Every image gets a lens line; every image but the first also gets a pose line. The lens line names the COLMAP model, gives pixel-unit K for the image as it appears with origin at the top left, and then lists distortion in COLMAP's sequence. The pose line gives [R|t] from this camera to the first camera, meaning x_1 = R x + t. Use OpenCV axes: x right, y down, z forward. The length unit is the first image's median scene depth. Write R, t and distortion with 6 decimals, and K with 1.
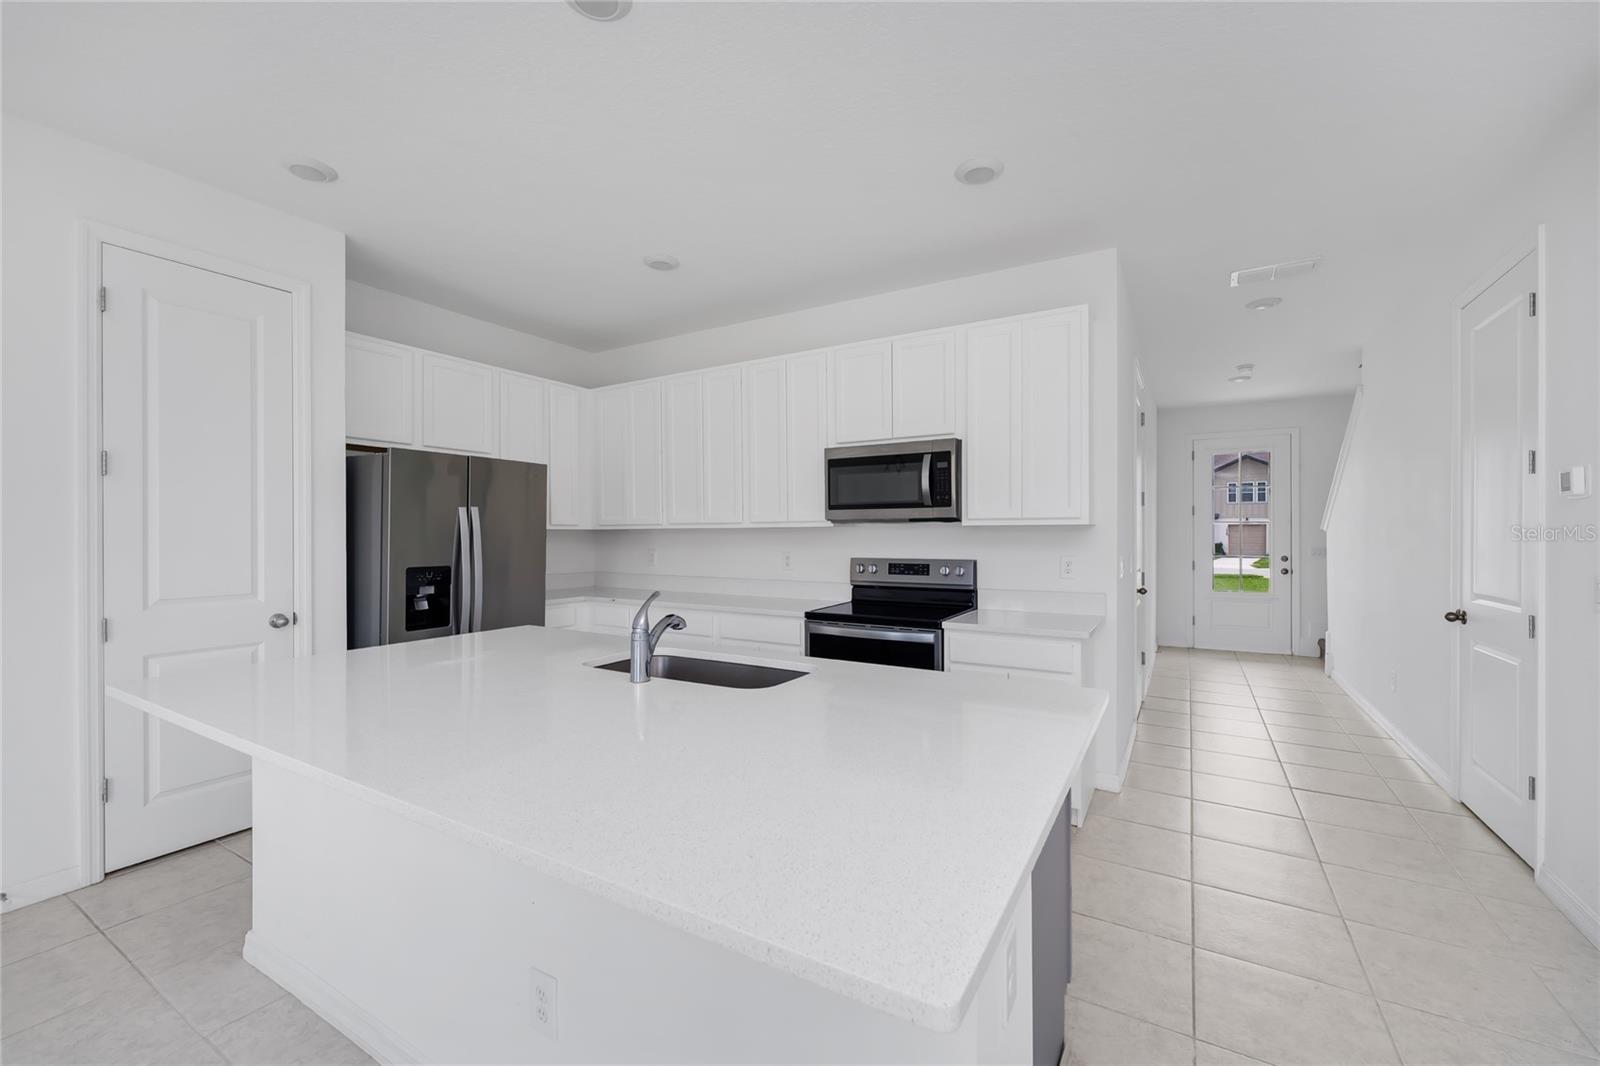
lens RADIAL K [[627.7, 0, 795.1], [0, 627.7, 533.3], [0, 0, 1]] dist [-0.003450, -0.000294]
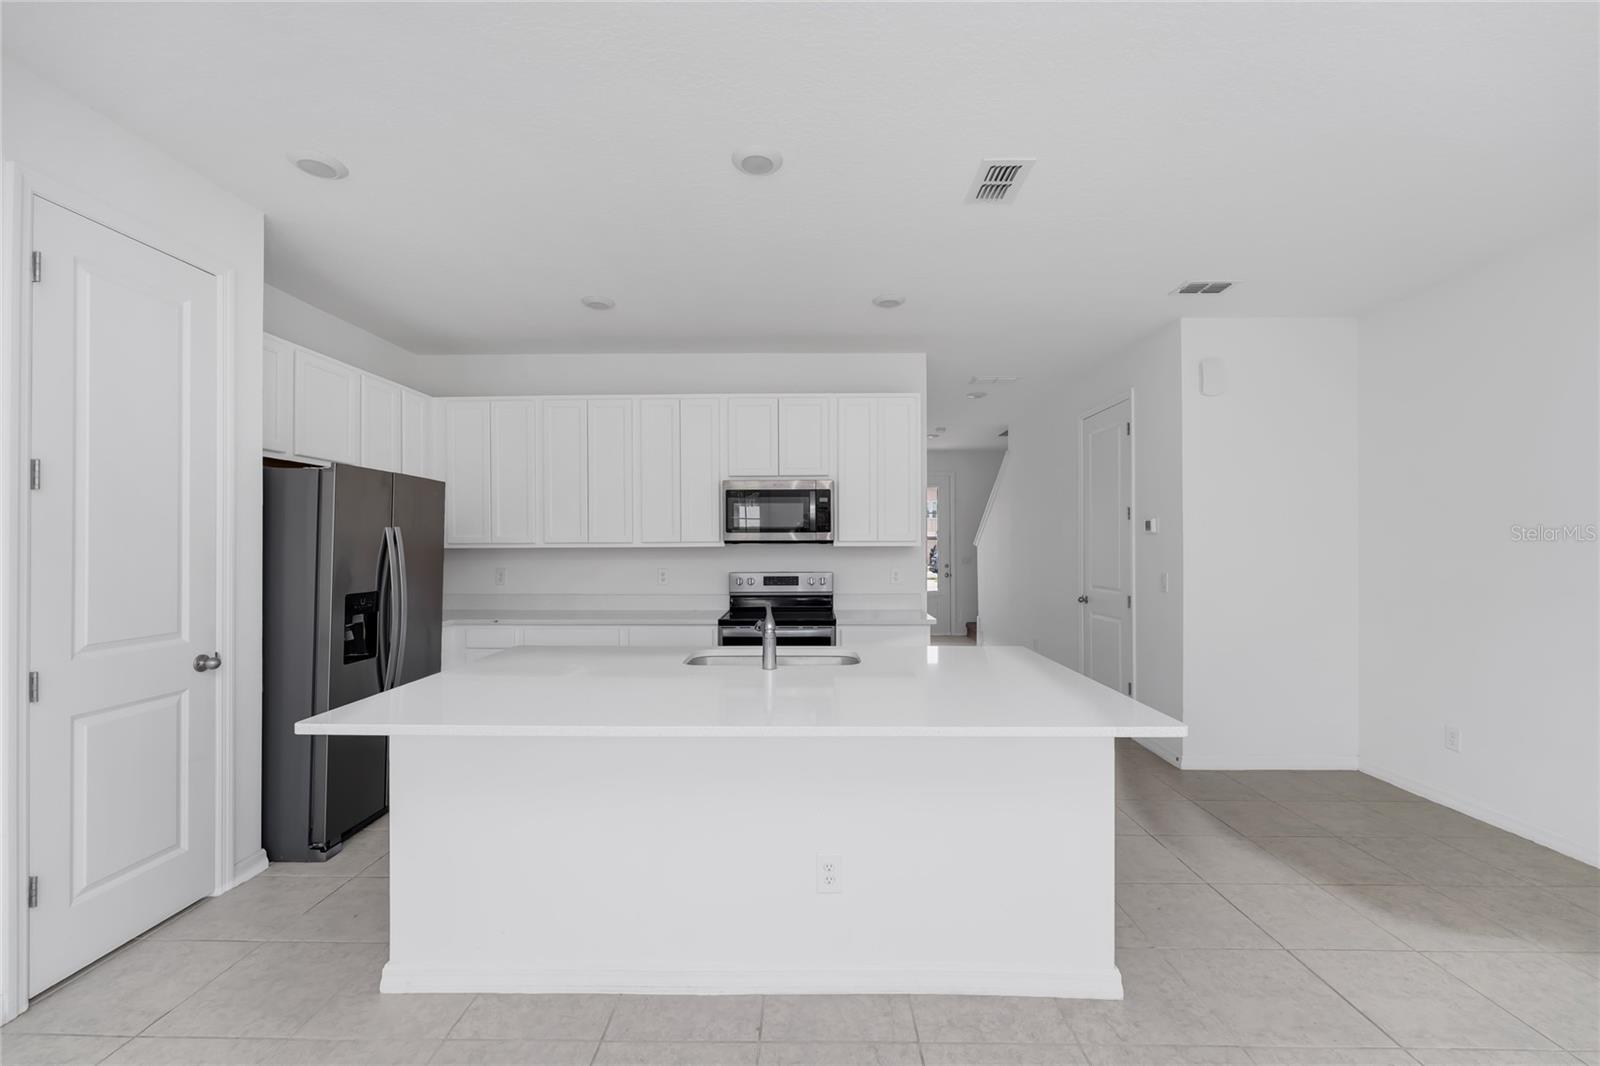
lens RADIAL K [[643.9, 0, 780.1], [0, 643.9, 538.3], [0, 0, 1]] dist [-0.001011, 0.000035]
pose [[0.870947, 0.003755, 0.491363, -0.472676], [0.000493, 0.999964, -0.008515, -0.016746], [-0.491377, 0.007659, 0.870913, -0.114078]]
